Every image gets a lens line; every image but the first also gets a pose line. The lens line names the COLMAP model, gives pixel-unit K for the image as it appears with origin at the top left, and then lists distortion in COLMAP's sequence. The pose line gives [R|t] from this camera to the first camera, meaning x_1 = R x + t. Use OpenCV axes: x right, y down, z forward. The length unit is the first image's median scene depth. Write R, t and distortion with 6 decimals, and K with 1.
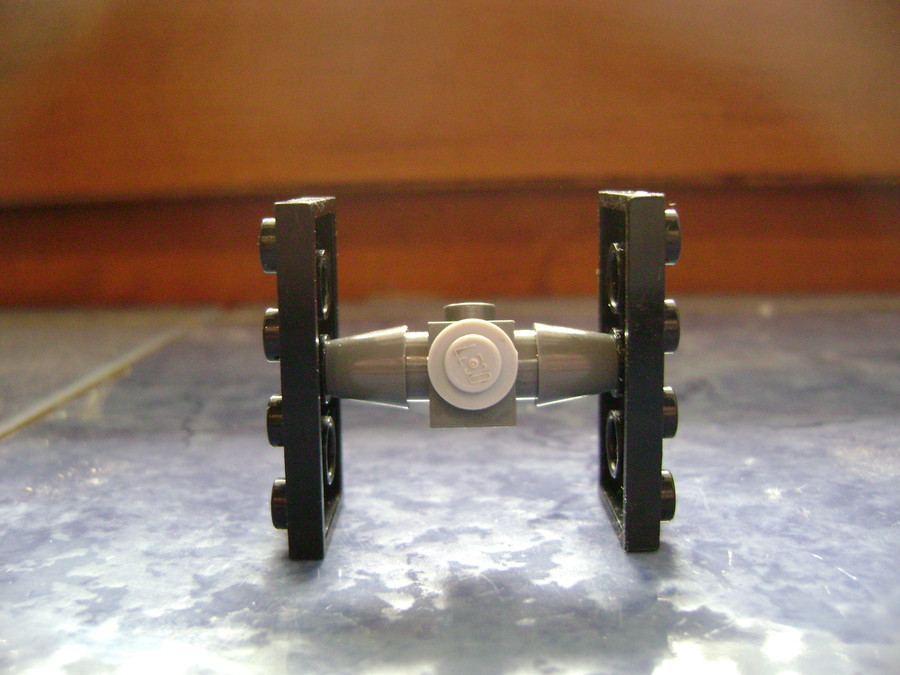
lens RADIAL K [[909.0, 0, 450.0], [0, 909.0, 337.5], [0, 0, 1]] dist [-0.178266, 0.082577]
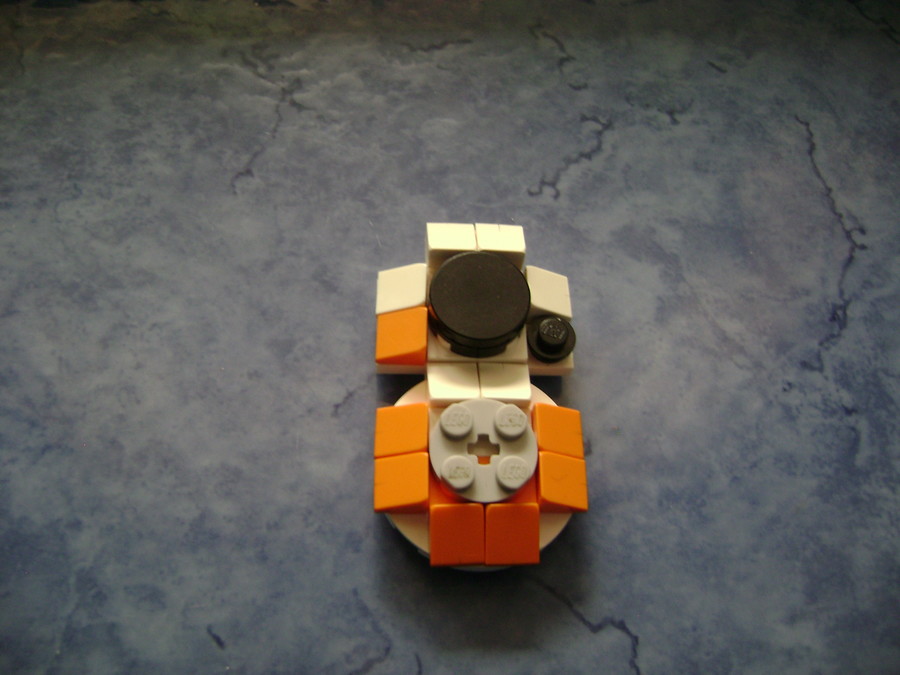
lens RADIAL K [[906.1, 0, 450.0], [0, 906.1, 337.5], [0, 0, 1]] dist [-0.179566, 0.101890]
pose [[0.990609, -0.042514, 0.129946, 0.280966], [-0.080604, 0.586102, 0.806218, -1.130106], [-0.110437, -0.809121, 0.577172, -0.379871]]
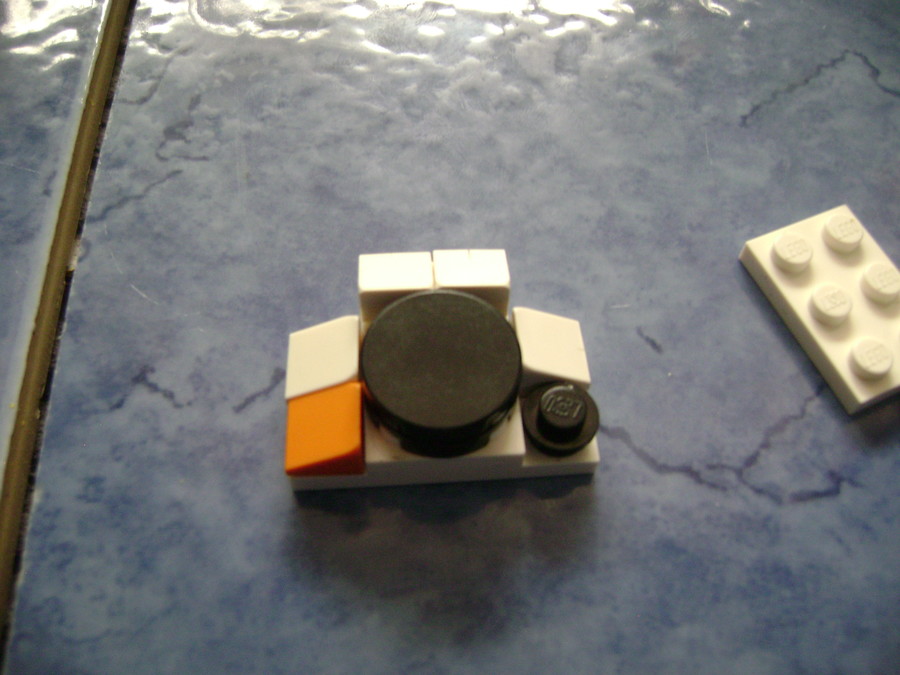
lens RADIAL K [[913.5, 0, 450.0], [0, 913.5, 337.5], [0, 0, 1]] dist [-0.183428, 0.092421]
pose [[0.998123, -0.013661, 0.059694, -0.260825], [-0.036732, 0.646396, 0.762118, -0.531587], [-0.048997, -0.762880, 0.644681, -0.642827]]
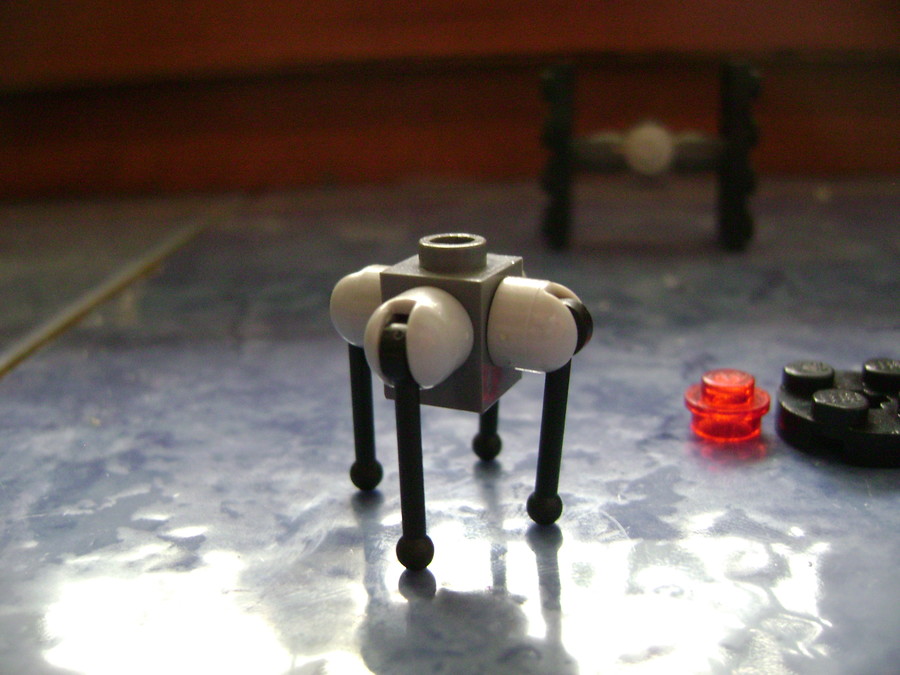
lens RADIAL K [[906.1, 0, 450.0], [0, 906.1, 337.5], [0, 0, 1]] dist [-0.179566, 0.101890]
pose [[0.999905, -0.009404, -0.010060, -0.090736], [0.010680, 0.990739, 0.135362, -0.025454], [0.008694, -0.135457, 0.990745, 0.118056]]
